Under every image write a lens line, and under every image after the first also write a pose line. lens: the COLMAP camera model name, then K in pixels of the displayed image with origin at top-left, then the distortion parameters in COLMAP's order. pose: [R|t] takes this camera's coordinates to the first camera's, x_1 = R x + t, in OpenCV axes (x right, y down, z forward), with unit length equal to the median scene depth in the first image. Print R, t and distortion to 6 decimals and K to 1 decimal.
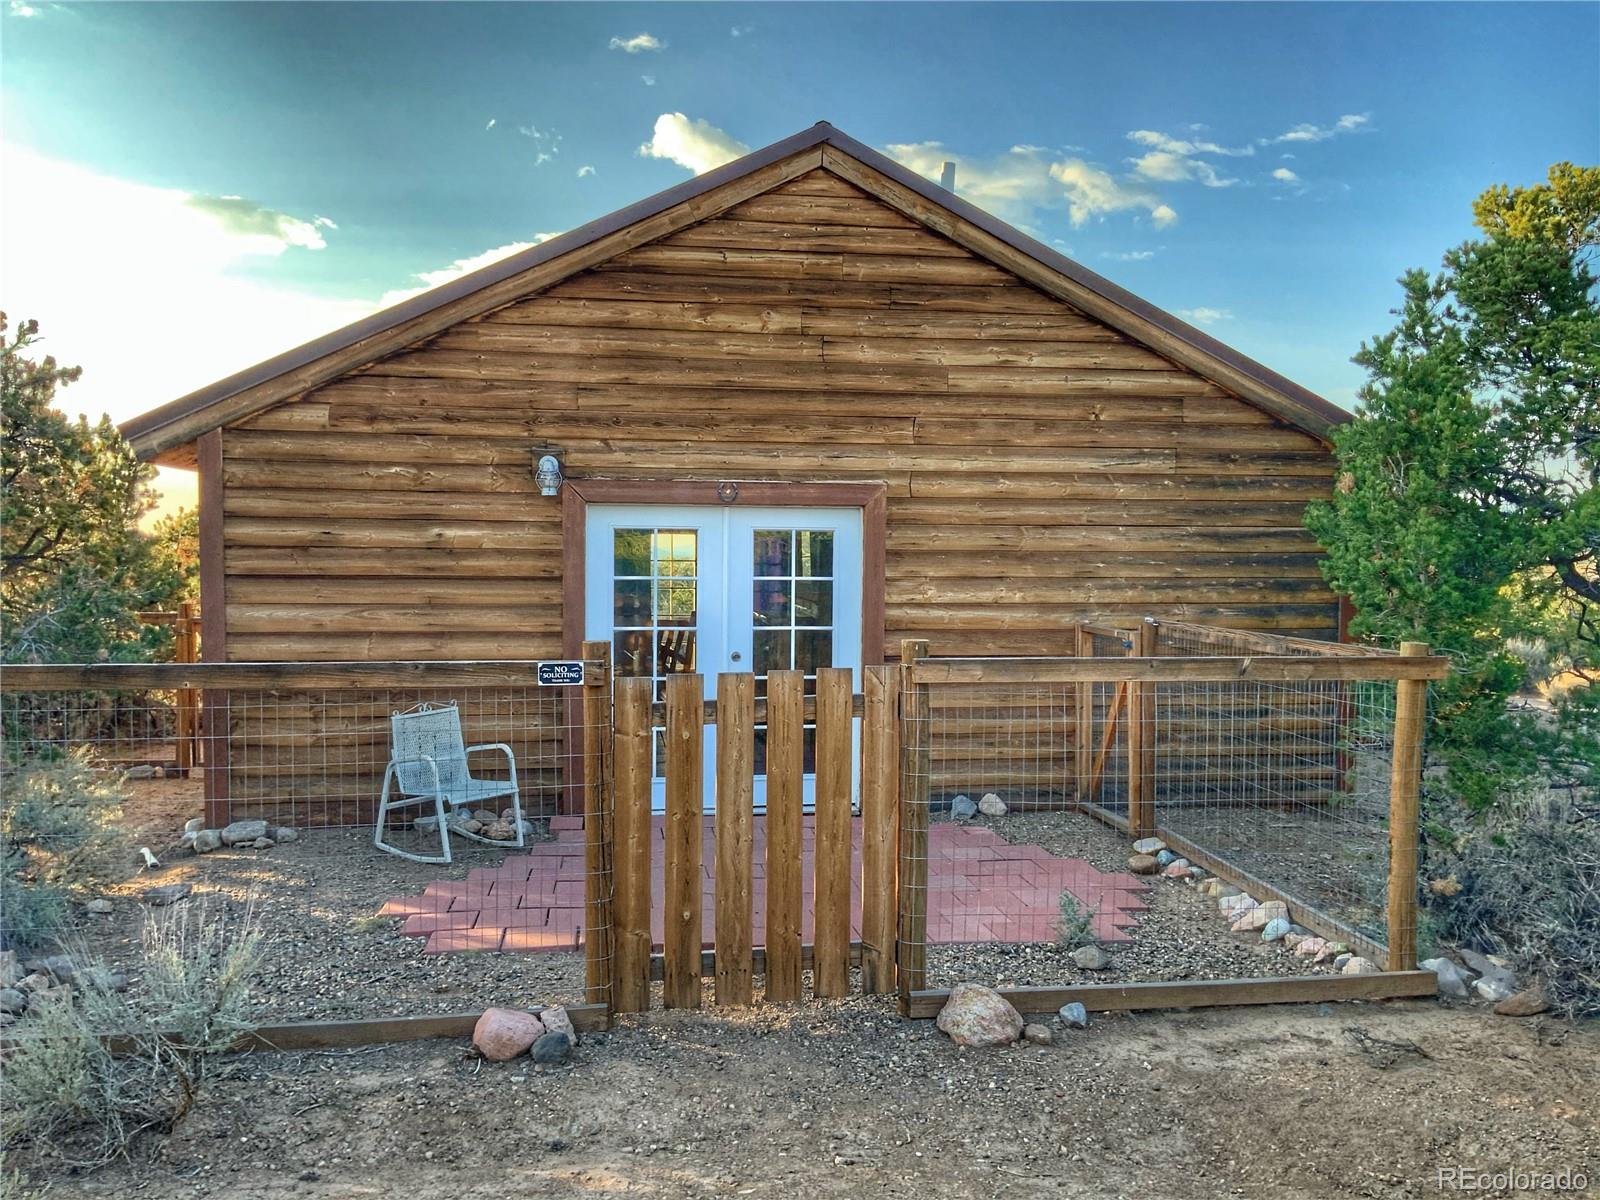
lens RADIAL K [[1310.8, 0, 800.0], [0, 1310.8, 600.0], [0, 0, 1]] dist [0.094050, -0.179307]
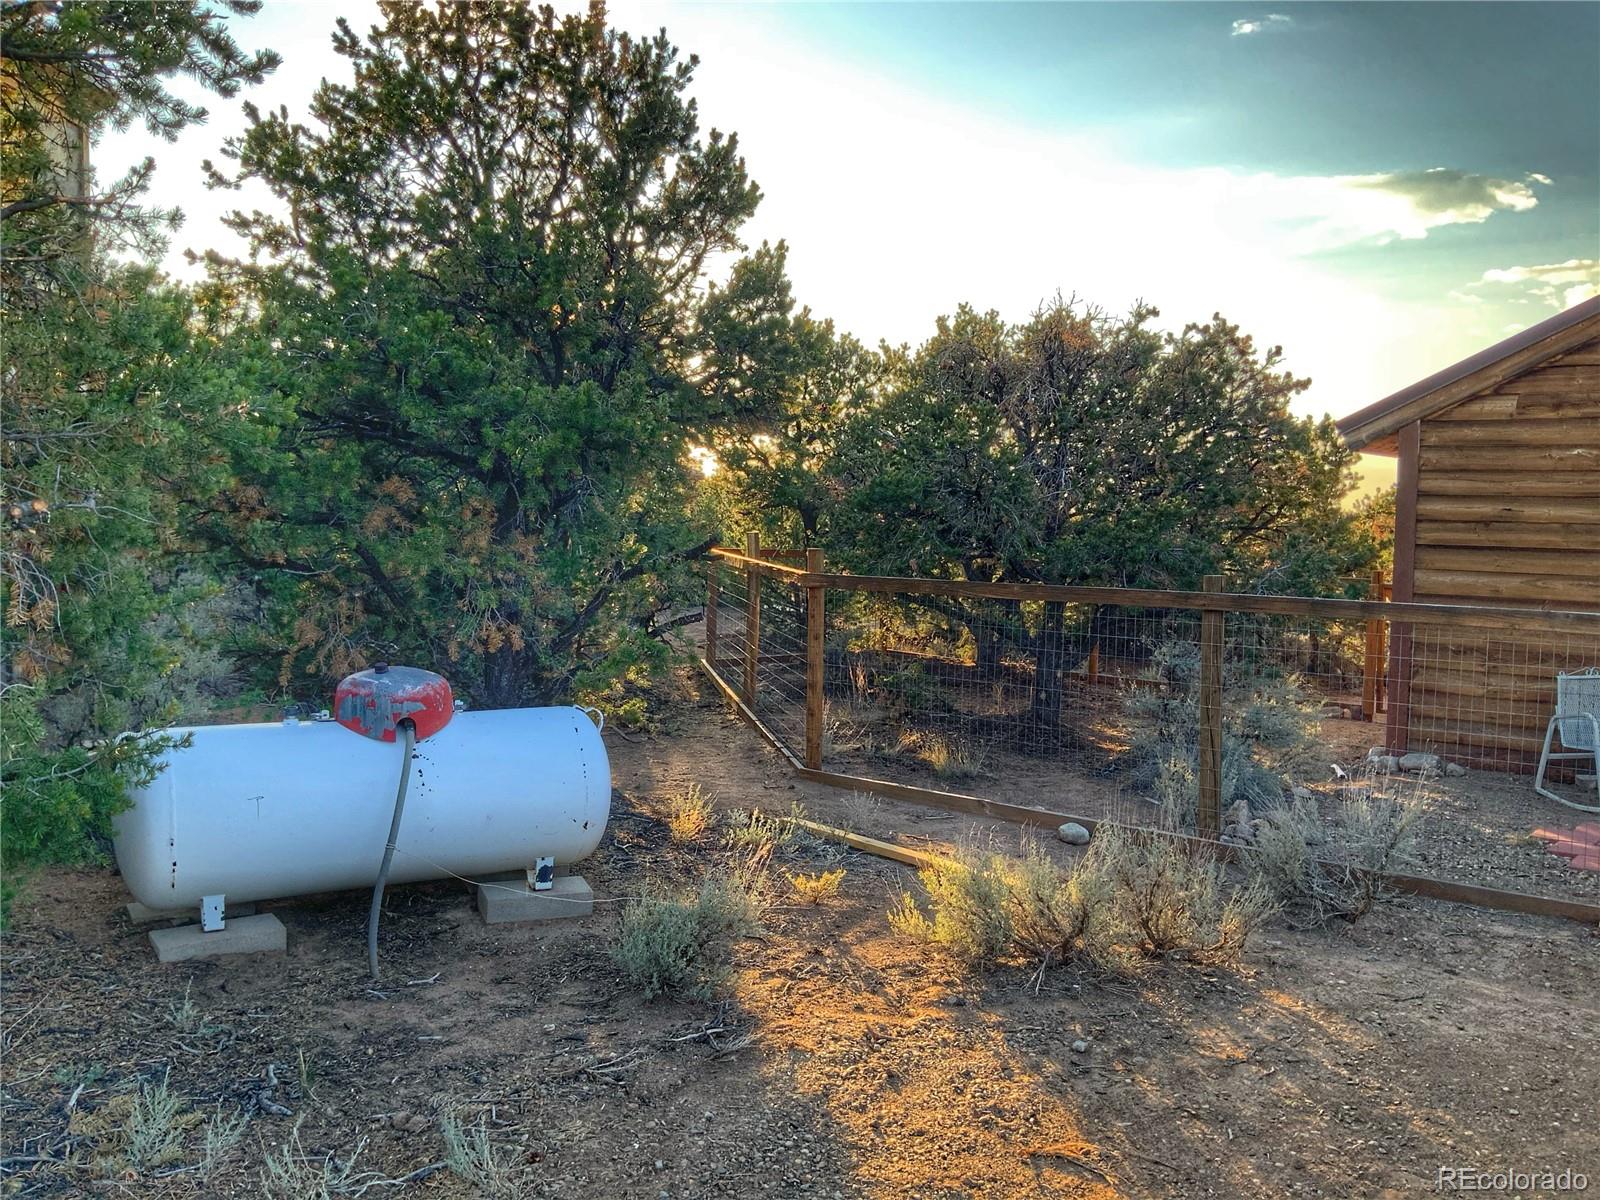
lens RADIAL K [[1310.8, 0, 800.0], [0, 1310.8, 600.0], [0, 0, 1]] dist [0.094050, -0.179307]
pose [[0.665679, 0.057313, -0.744034, 0.085256], [-0.046562, 0.998294, 0.035241, 0.014277], [0.744784, 0.011184, 0.667212, -0.200027]]
